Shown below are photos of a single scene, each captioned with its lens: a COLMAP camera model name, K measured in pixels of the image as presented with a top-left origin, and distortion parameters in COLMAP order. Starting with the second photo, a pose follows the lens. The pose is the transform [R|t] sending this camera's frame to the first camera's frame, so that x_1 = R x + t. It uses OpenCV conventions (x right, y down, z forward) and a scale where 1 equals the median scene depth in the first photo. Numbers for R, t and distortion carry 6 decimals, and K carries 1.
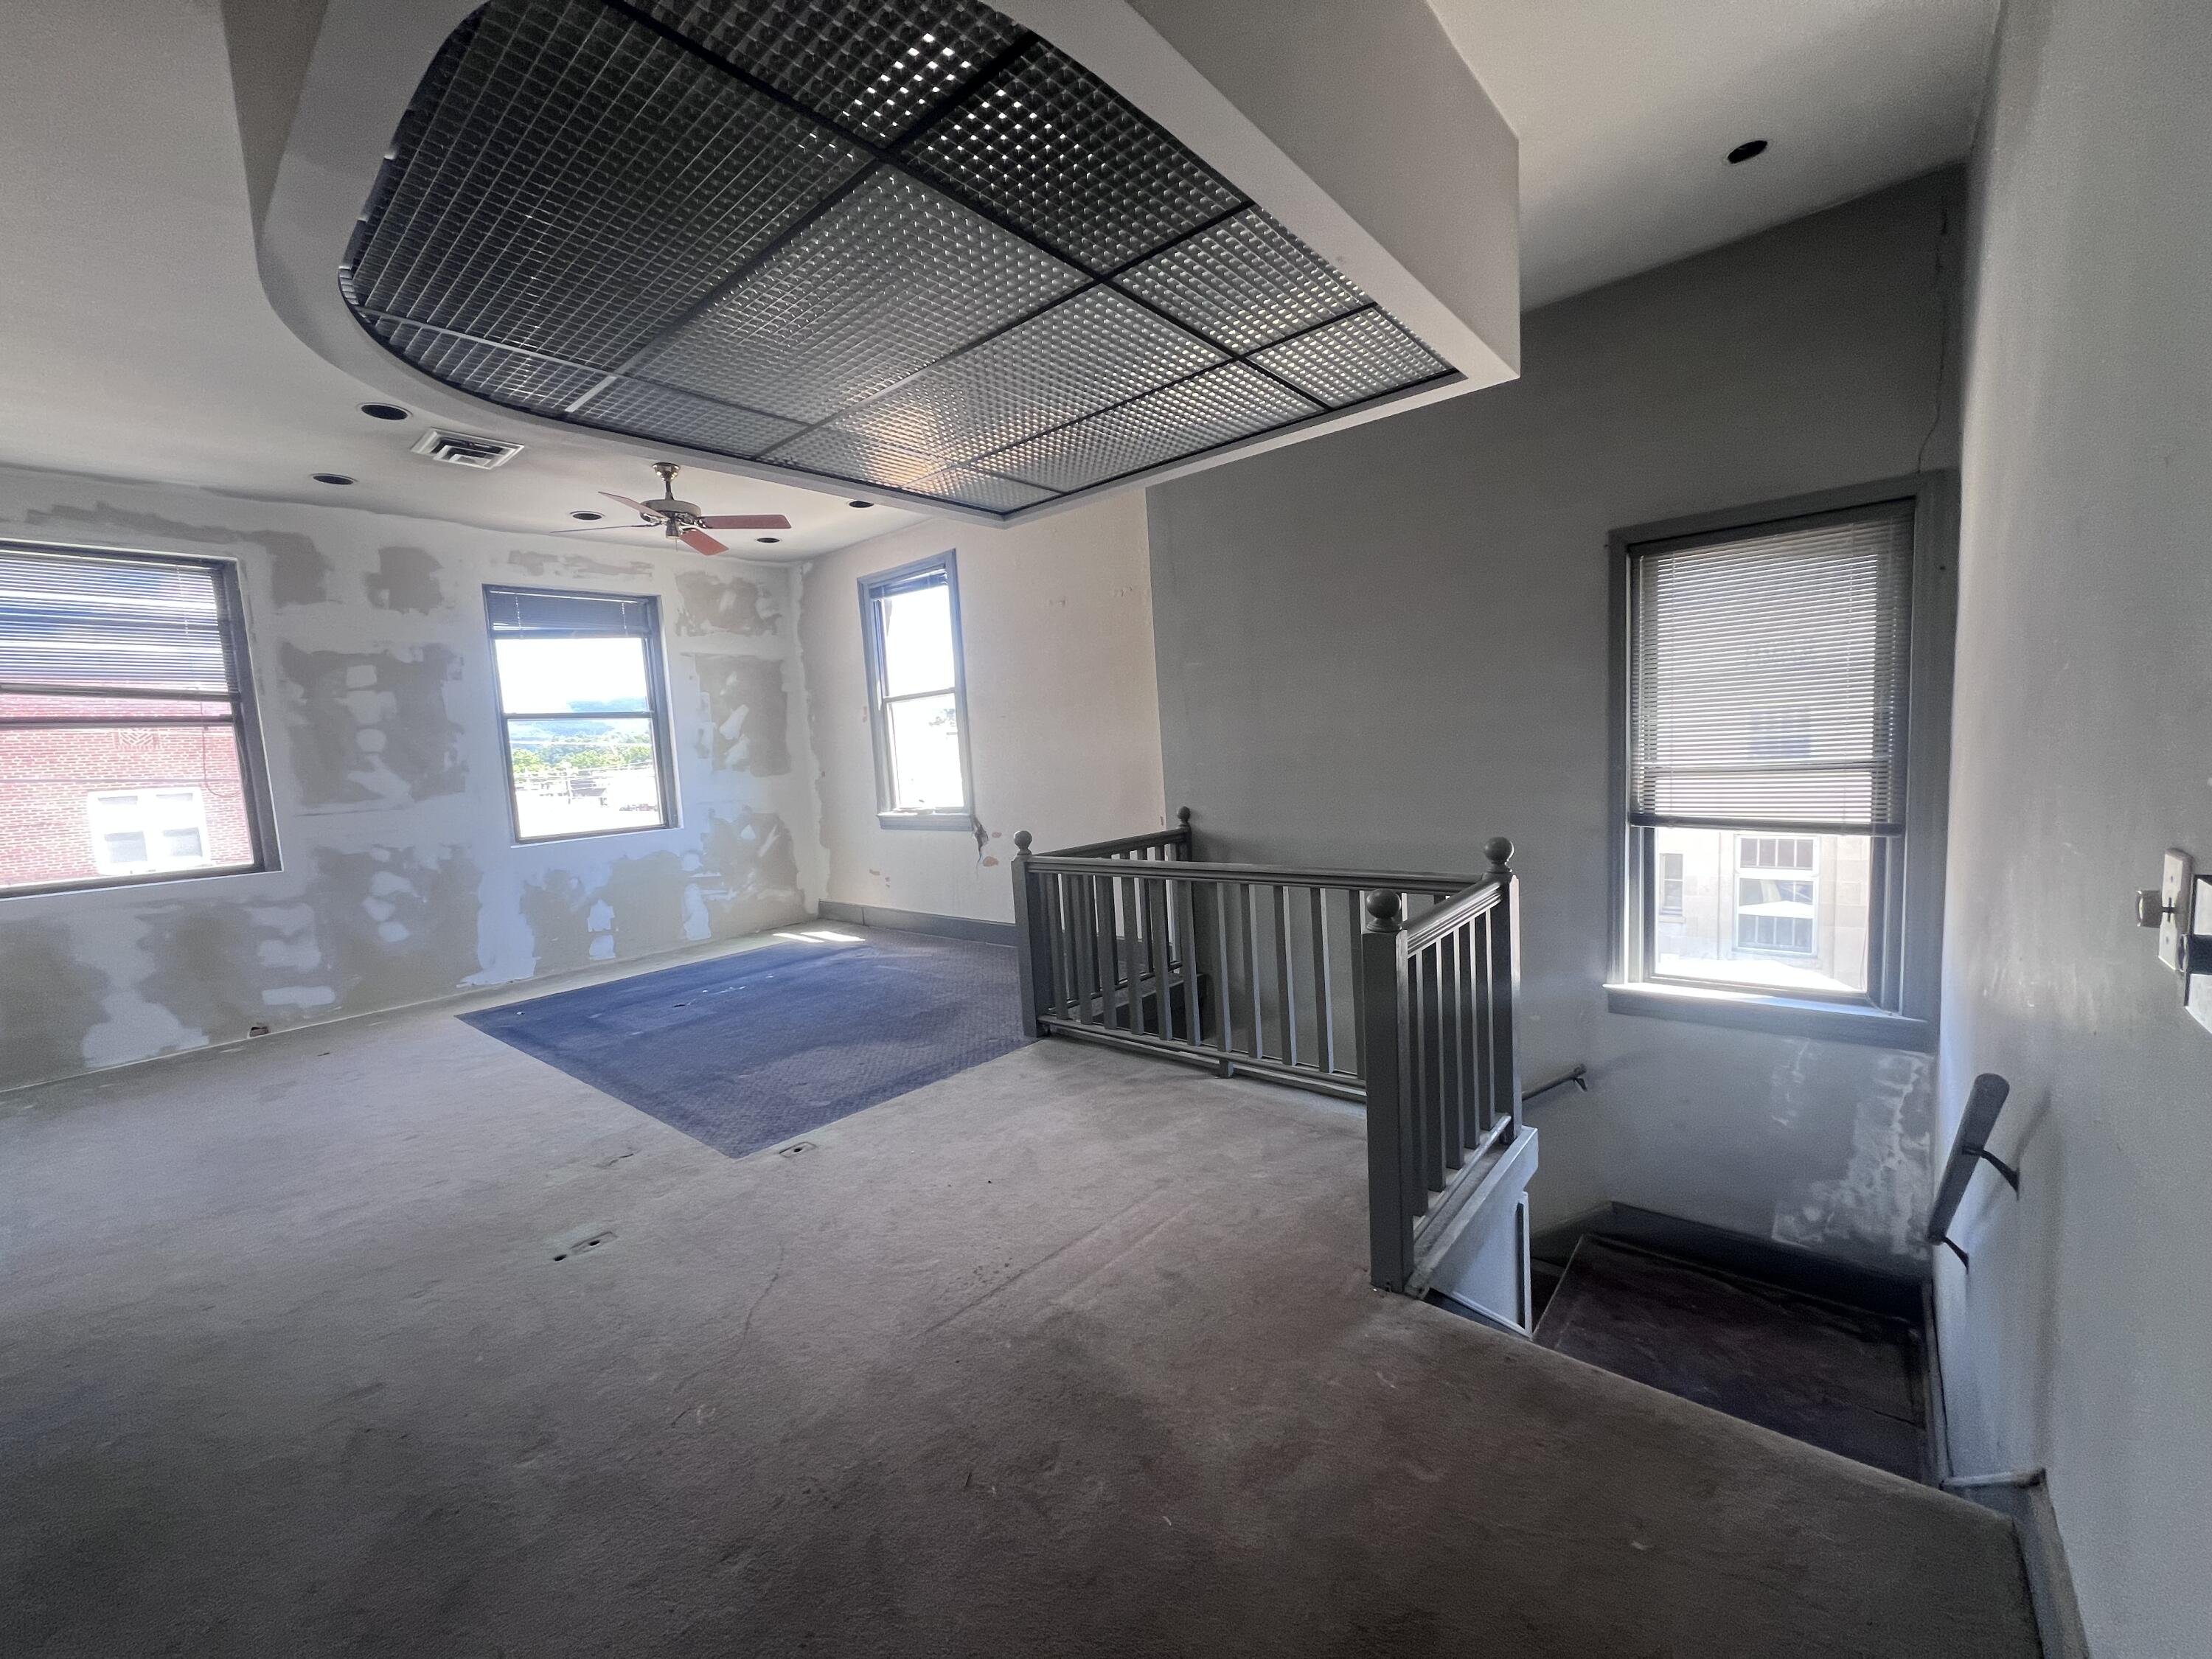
lens RADIAL K [[877.3, 0, 1110.2], [0, 877.3, 838.9], [0, 0, 1]] dist [-0.002854, 0.001194]
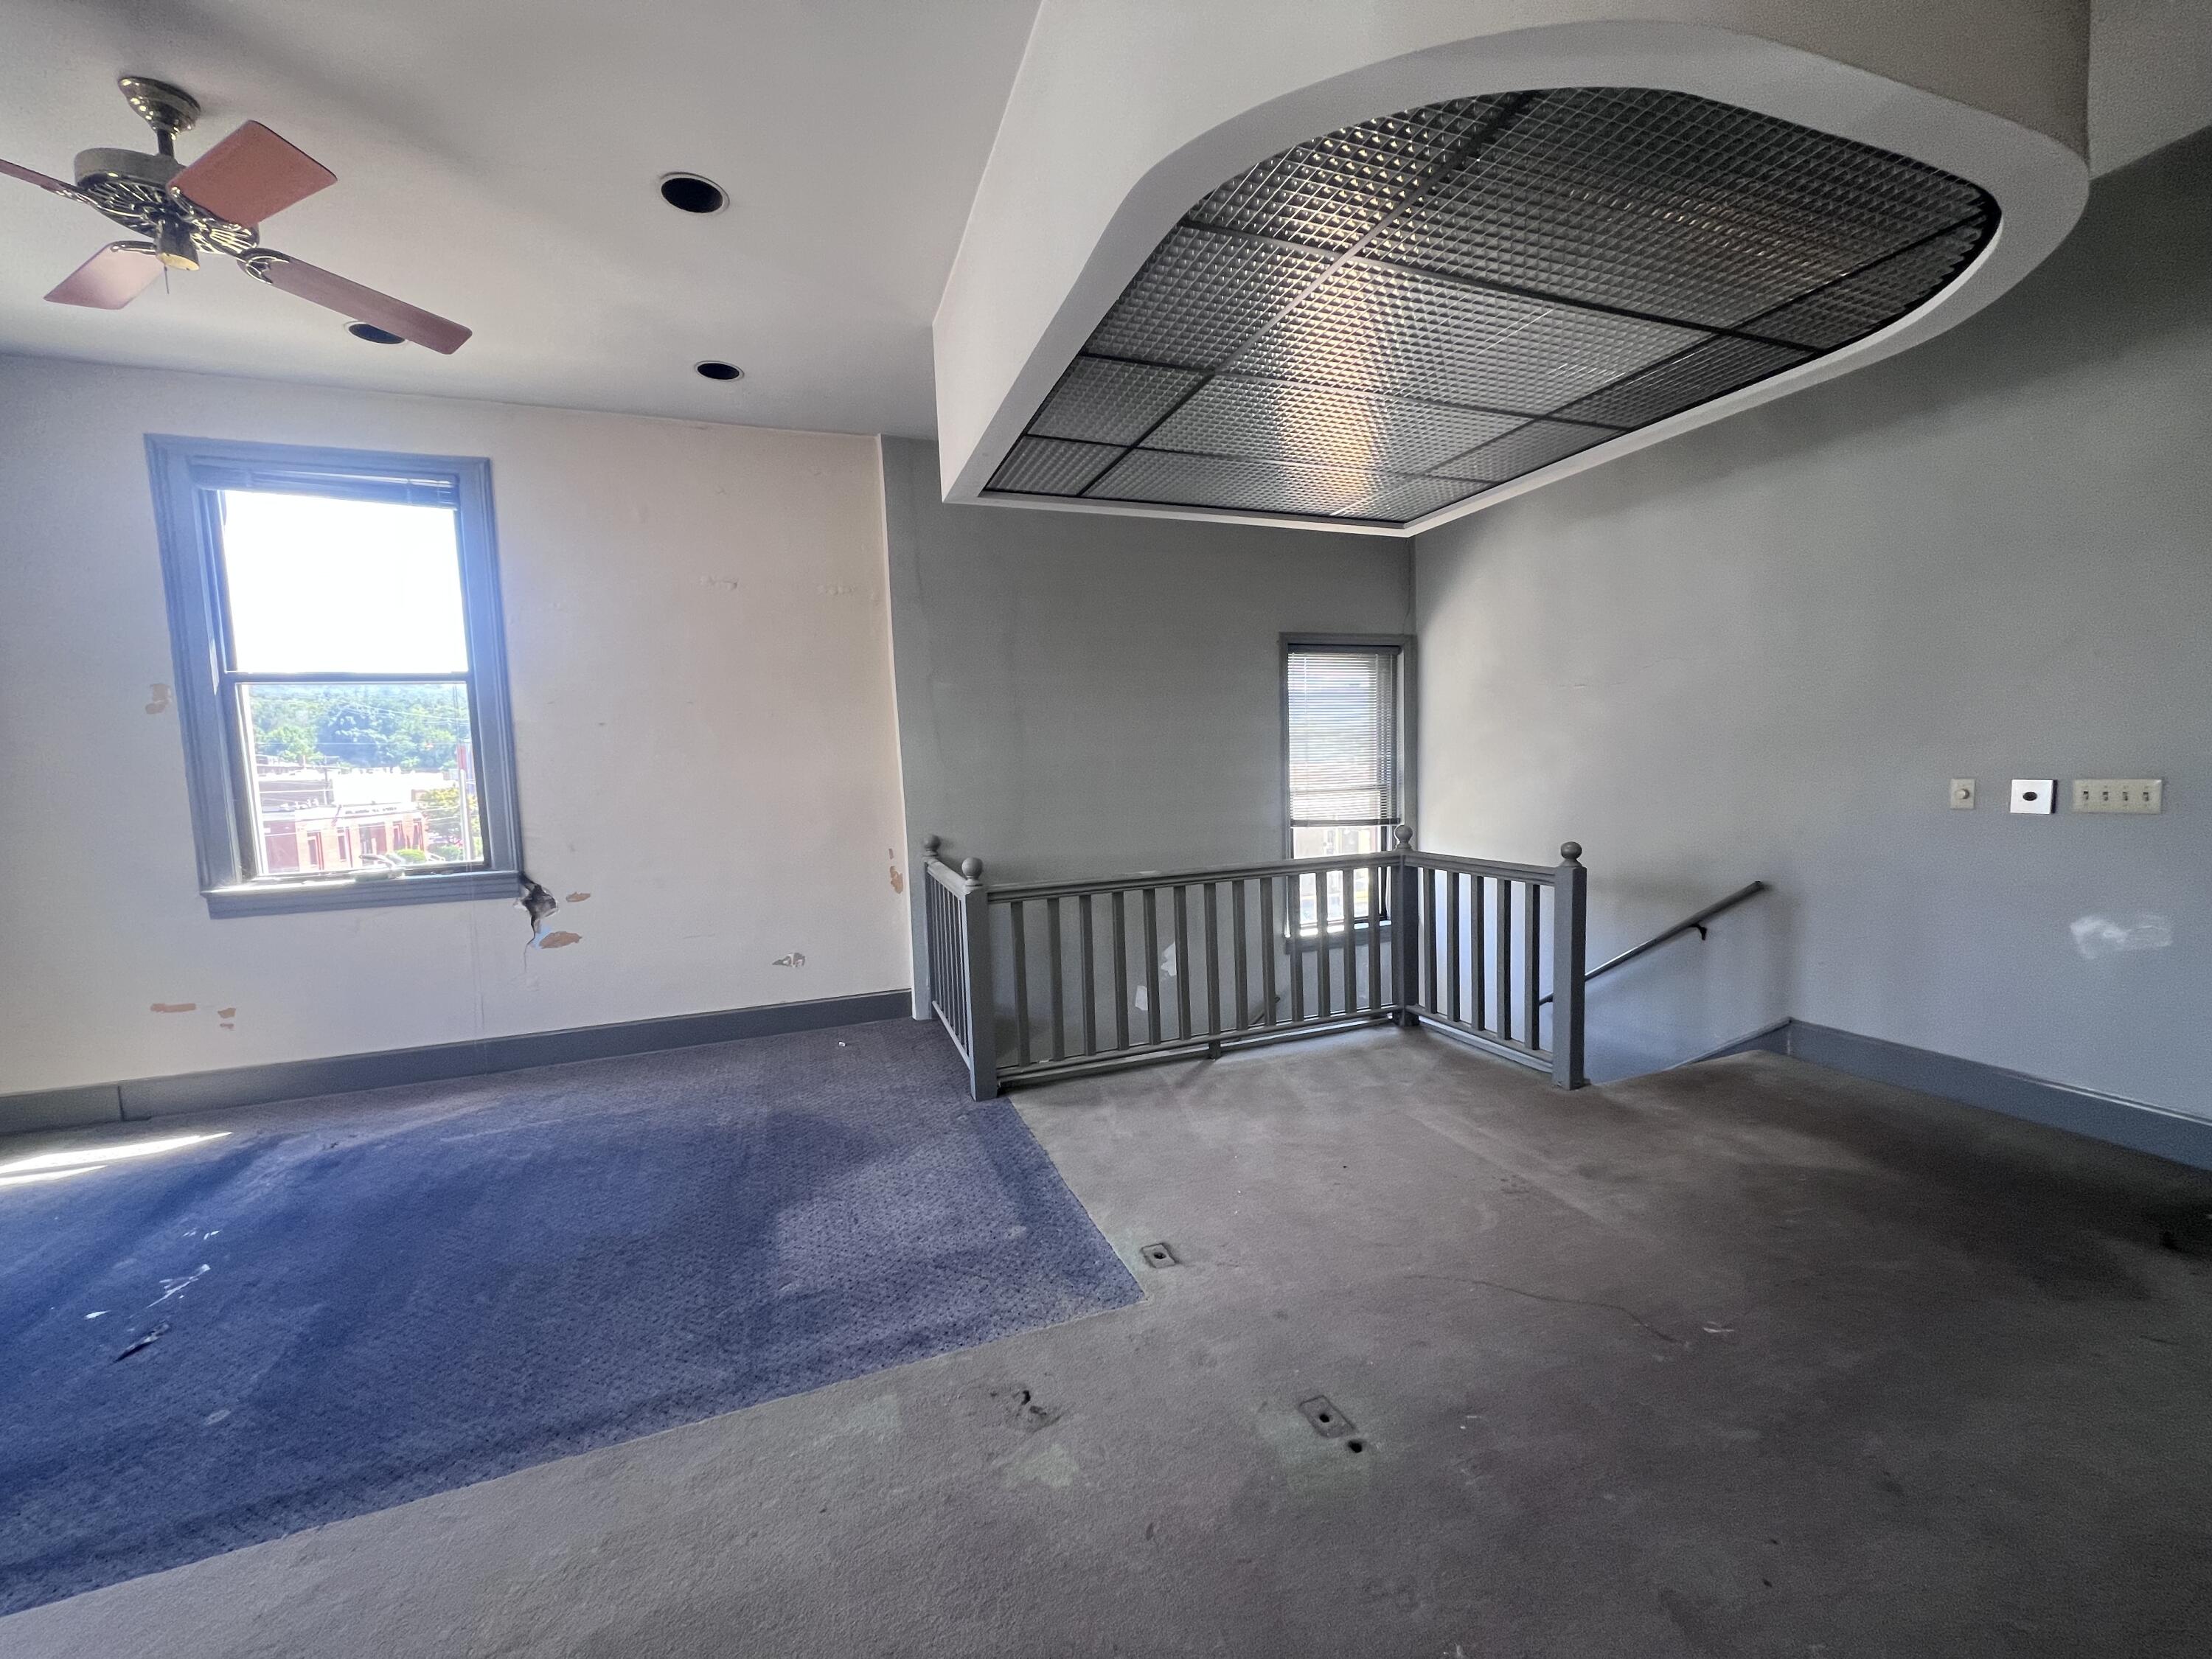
lens RADIAL K [[877.3, 0, 1103.5], [0, 877.3, 838.6], [0, 0, 1]] dist [-0.002854, 0.001194]
pose [[0.490495, -0.034083, 0.870777, -0.697189], [0.092581, 0.995618, -0.013180, -0.004046], [-0.866512, 0.087082, 0.491501, 0.422530]]
